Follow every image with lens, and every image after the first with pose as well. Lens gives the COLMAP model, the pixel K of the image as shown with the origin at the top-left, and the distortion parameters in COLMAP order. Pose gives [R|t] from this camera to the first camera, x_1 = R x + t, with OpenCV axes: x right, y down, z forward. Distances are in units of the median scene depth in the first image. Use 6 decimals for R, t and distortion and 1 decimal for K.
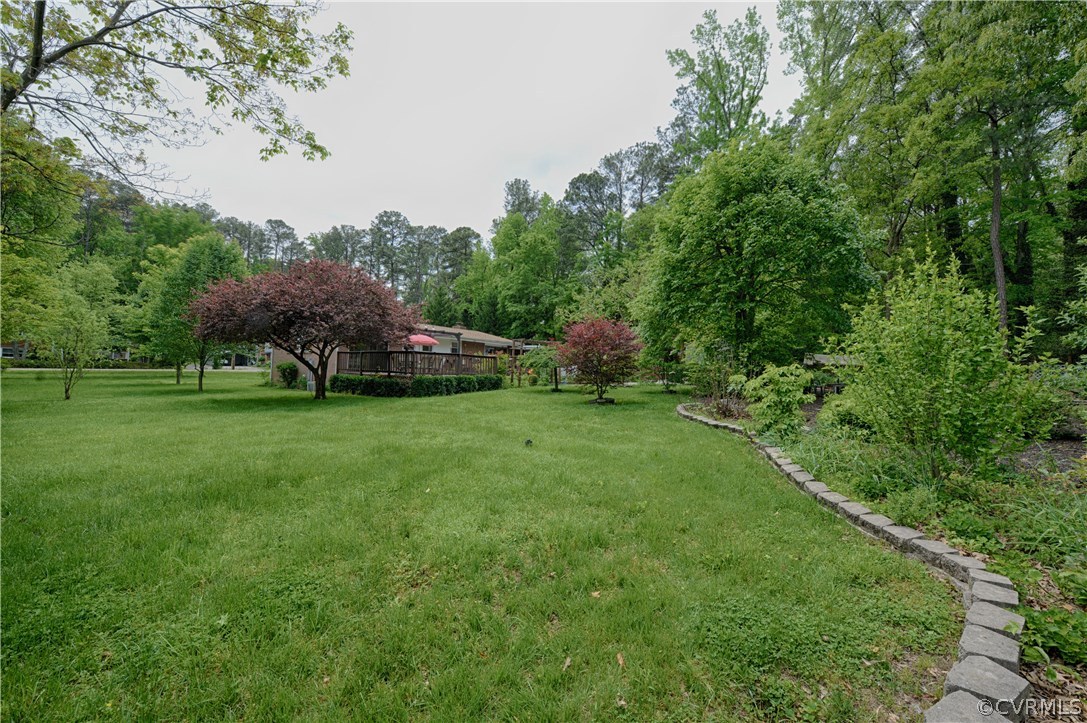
lens RADIAL K [[432.7, 0, 543.9], [0, 432.7, 360.7], [0, 0, 1]] dist [-0.018507, -0.000391]
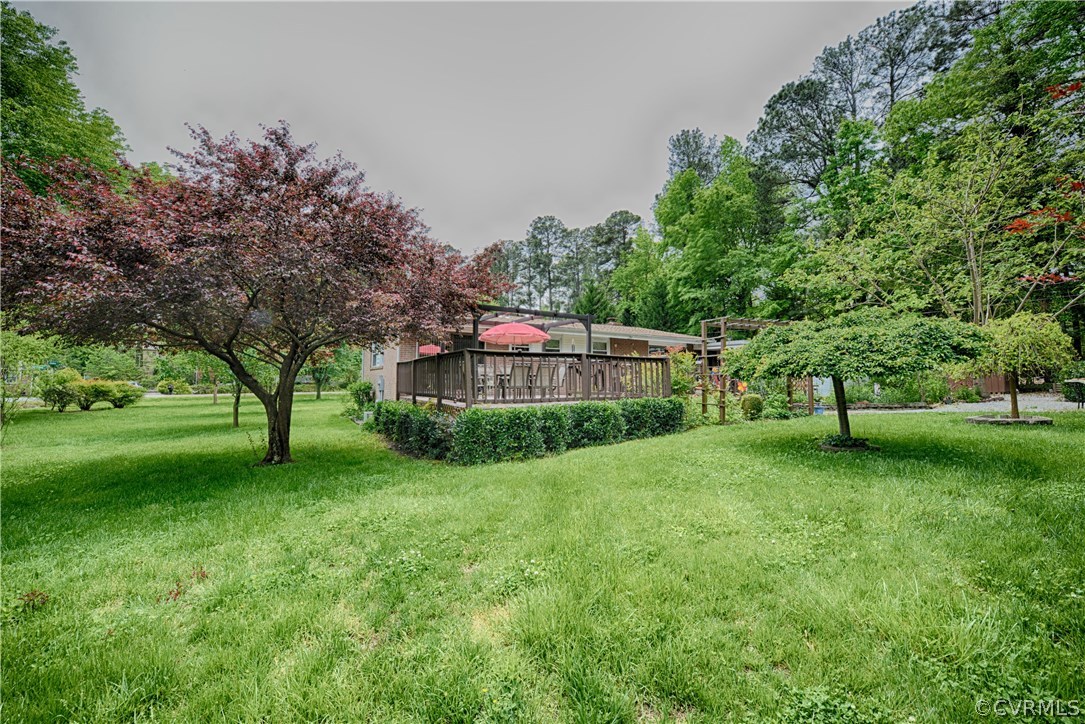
lens RADIAL K [[435.4, 0, 539.9], [0, 435.4, 352.9], [0, 0, 1]] dist [-0.018799, -0.001079]
pose [[0.920188, -0.054517, -0.387662, -0.026777], [0.035805, 0.997826, -0.055333, 0.002871], [0.389836, 0.037036, 0.920139, 0.251817]]
